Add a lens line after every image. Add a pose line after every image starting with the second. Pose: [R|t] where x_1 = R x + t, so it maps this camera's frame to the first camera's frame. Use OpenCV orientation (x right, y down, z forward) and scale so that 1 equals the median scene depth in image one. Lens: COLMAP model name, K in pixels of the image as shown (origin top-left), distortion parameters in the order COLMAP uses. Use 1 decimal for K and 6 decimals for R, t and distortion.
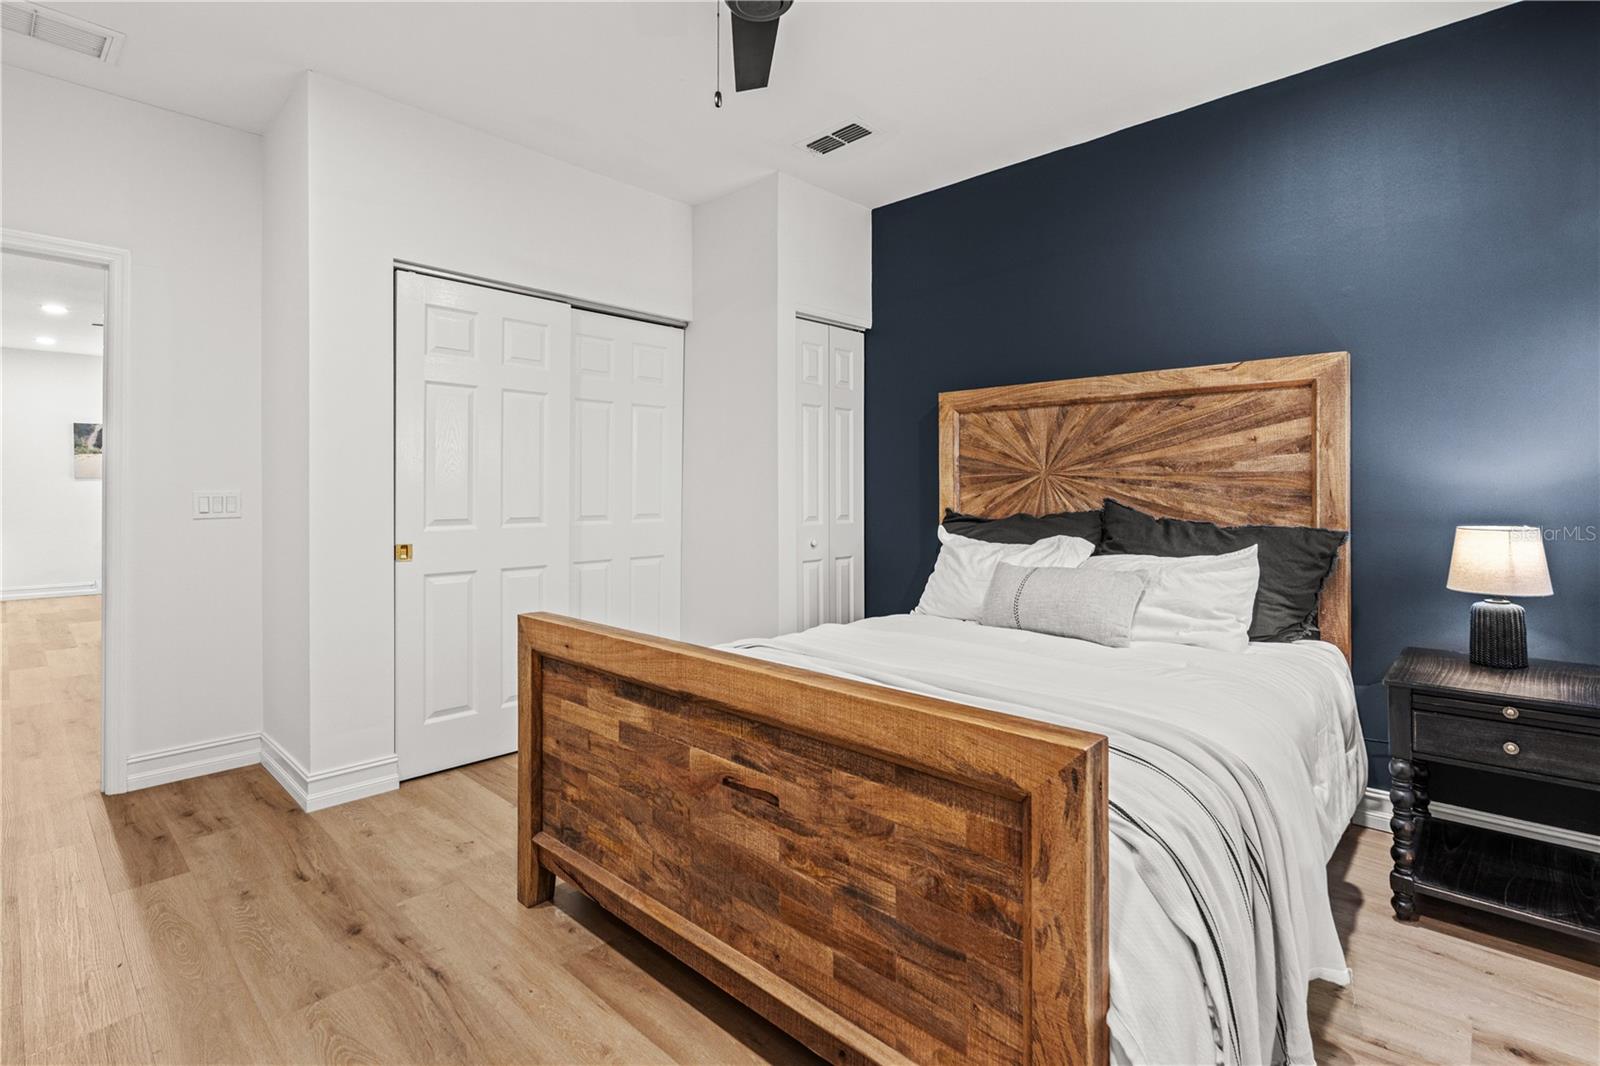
lens RADIAL K [[724.6, 0, 767.9], [0, 724.6, 488.9], [0, 0, 1]] dist [0.001942, 0.000157]
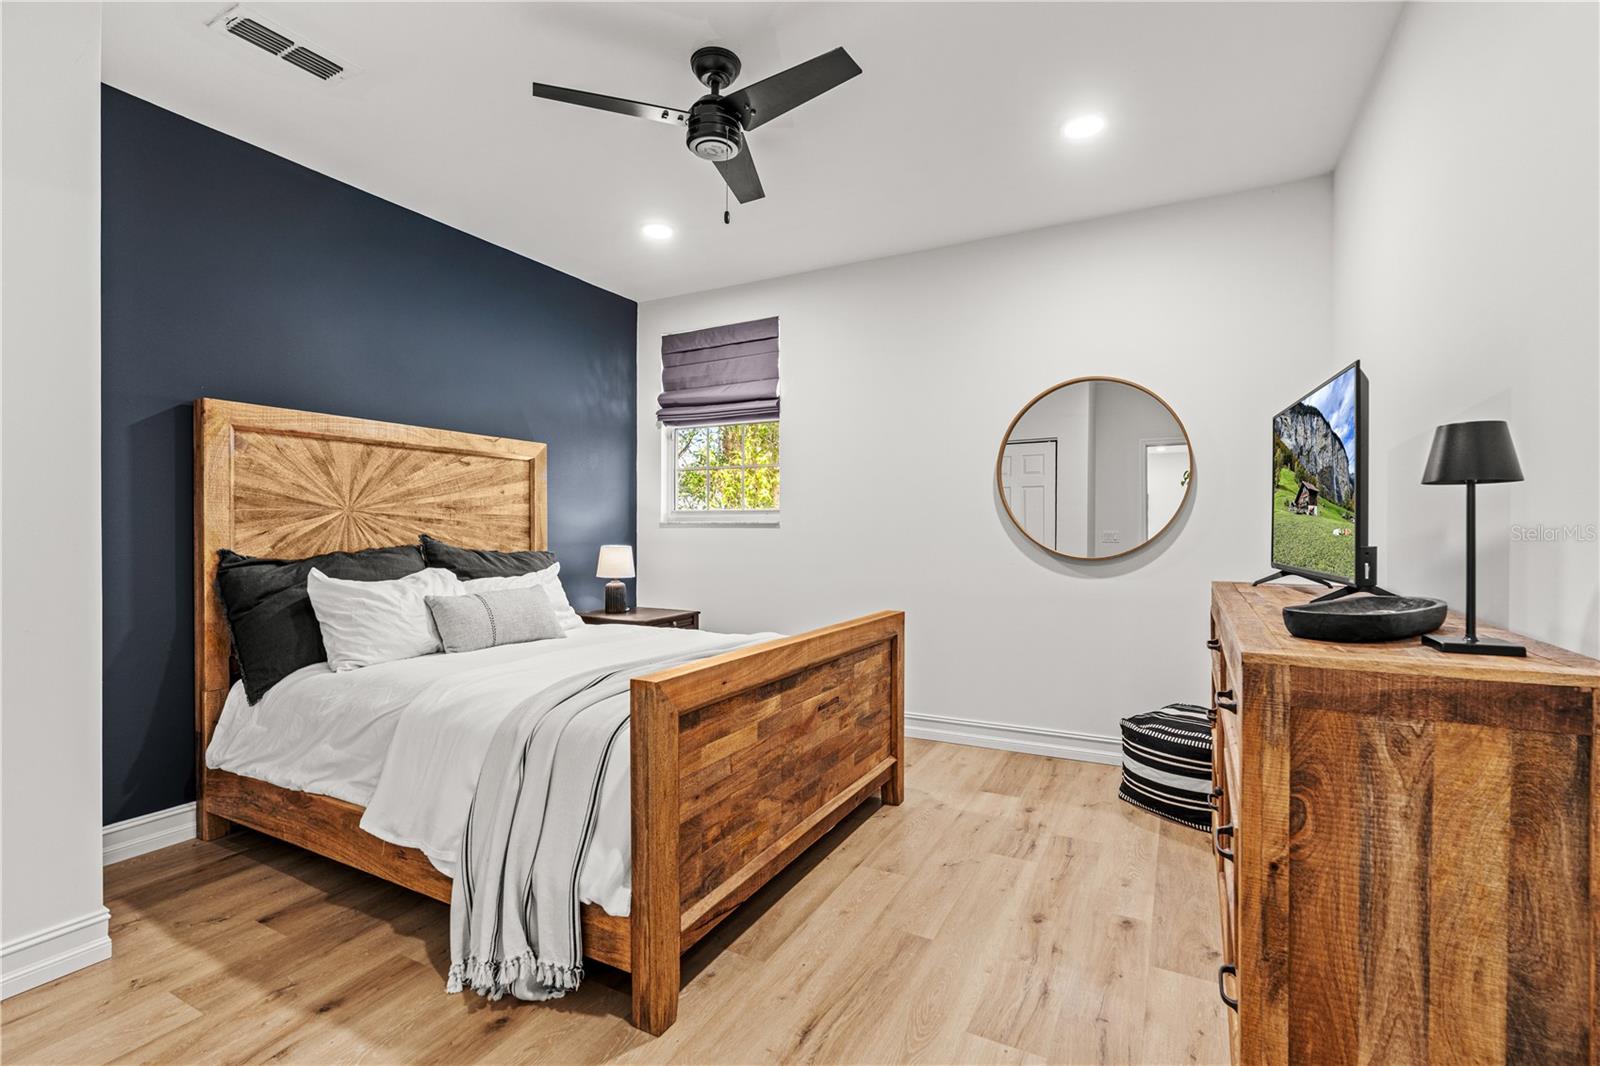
lens RADIAL K [[724.6, 0, 797.4], [0, 724.6, 531.2], [0, 0, 1]] dist [0.001942, 0.000157]
pose [[-0.260587, -0.003267, 0.965445, -0.784506], [-0.002992, 0.999992, 0.002576, 0.003415], [-0.965446, -0.002218, -0.260595, 0.720441]]
